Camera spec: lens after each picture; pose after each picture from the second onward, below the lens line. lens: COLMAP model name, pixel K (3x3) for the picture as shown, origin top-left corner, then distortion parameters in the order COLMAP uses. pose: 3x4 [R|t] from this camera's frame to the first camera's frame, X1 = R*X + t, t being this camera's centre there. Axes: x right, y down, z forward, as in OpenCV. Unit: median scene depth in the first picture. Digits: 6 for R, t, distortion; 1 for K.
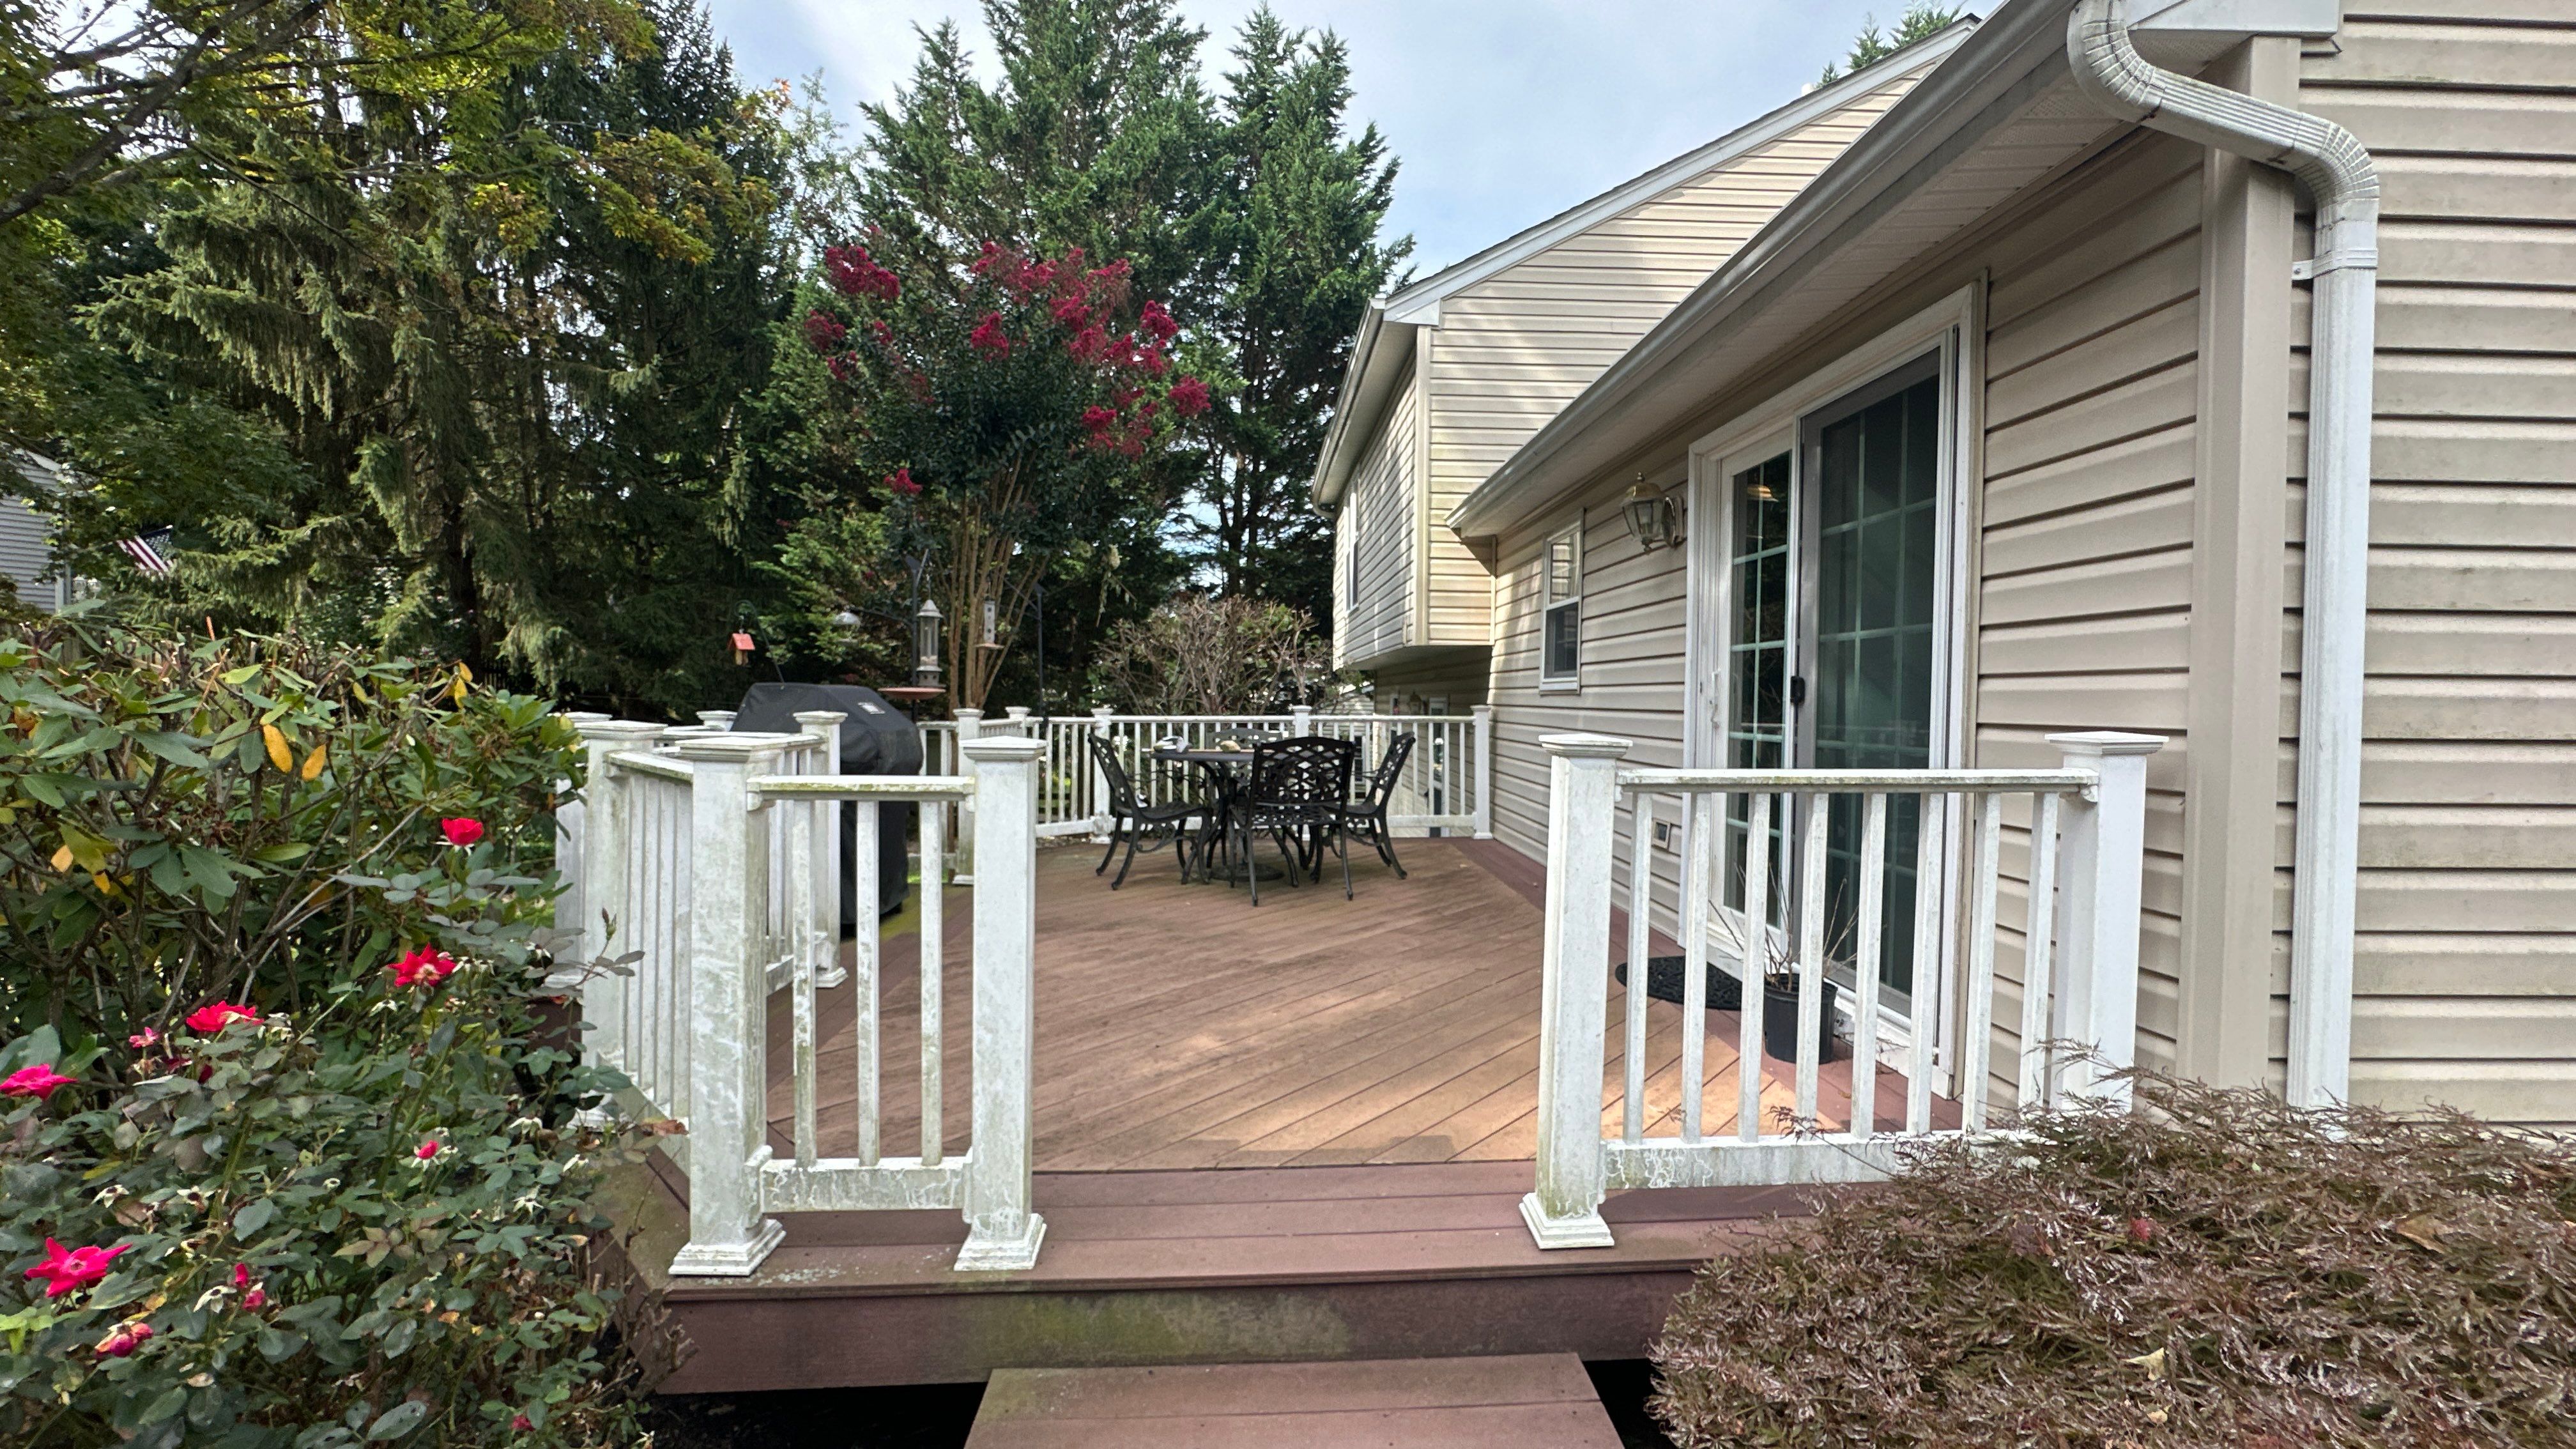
lens RADIAL K [[1030.5, 0, 1293.9], [0, 1030.5, 704.1], [0, 0, 1]] dist [-0.002421, 0.000277]
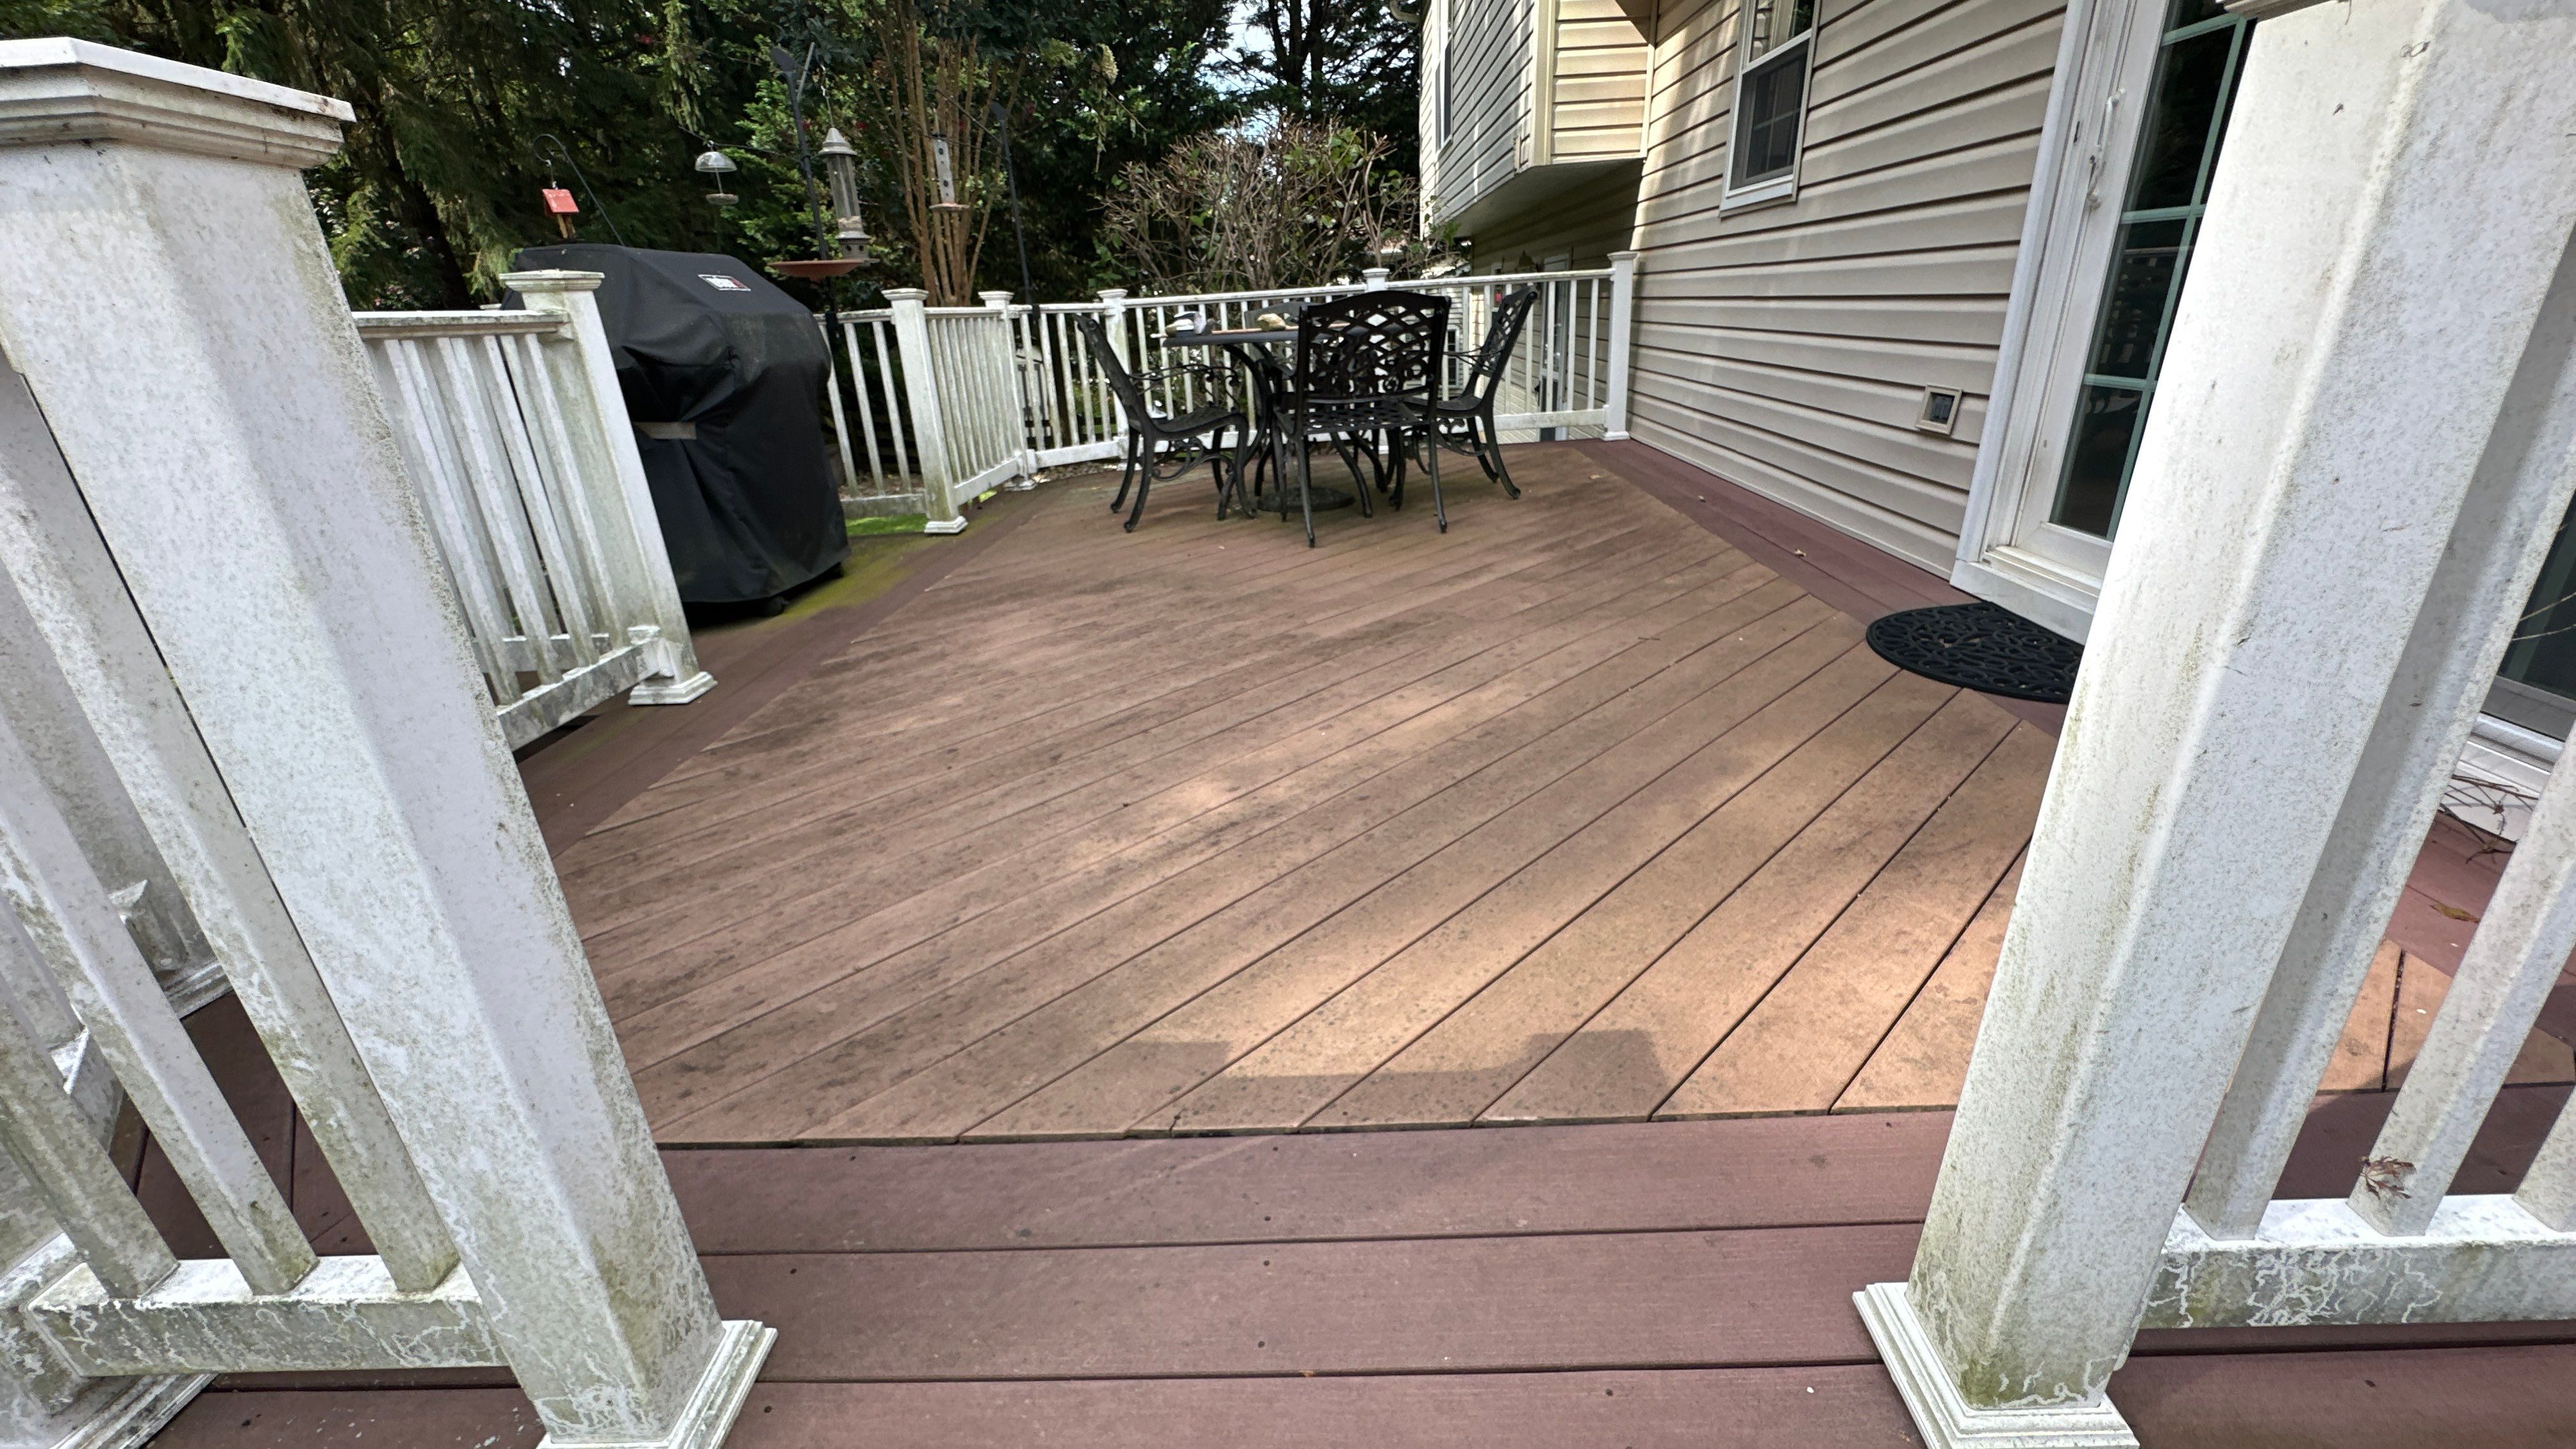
lens RADIAL K [[1030.5, 0, 1283.6], [0, 1030.5, 727.9], [0, 0, 1]] dist [-0.002421, 0.000277]
pose [[0.994415, -0.024317, -0.102703, 0.011462], [0.061173, 0.925771, 0.373103, 0.032022], [0.086006, -0.377301, 0.922088, 0.217301]]
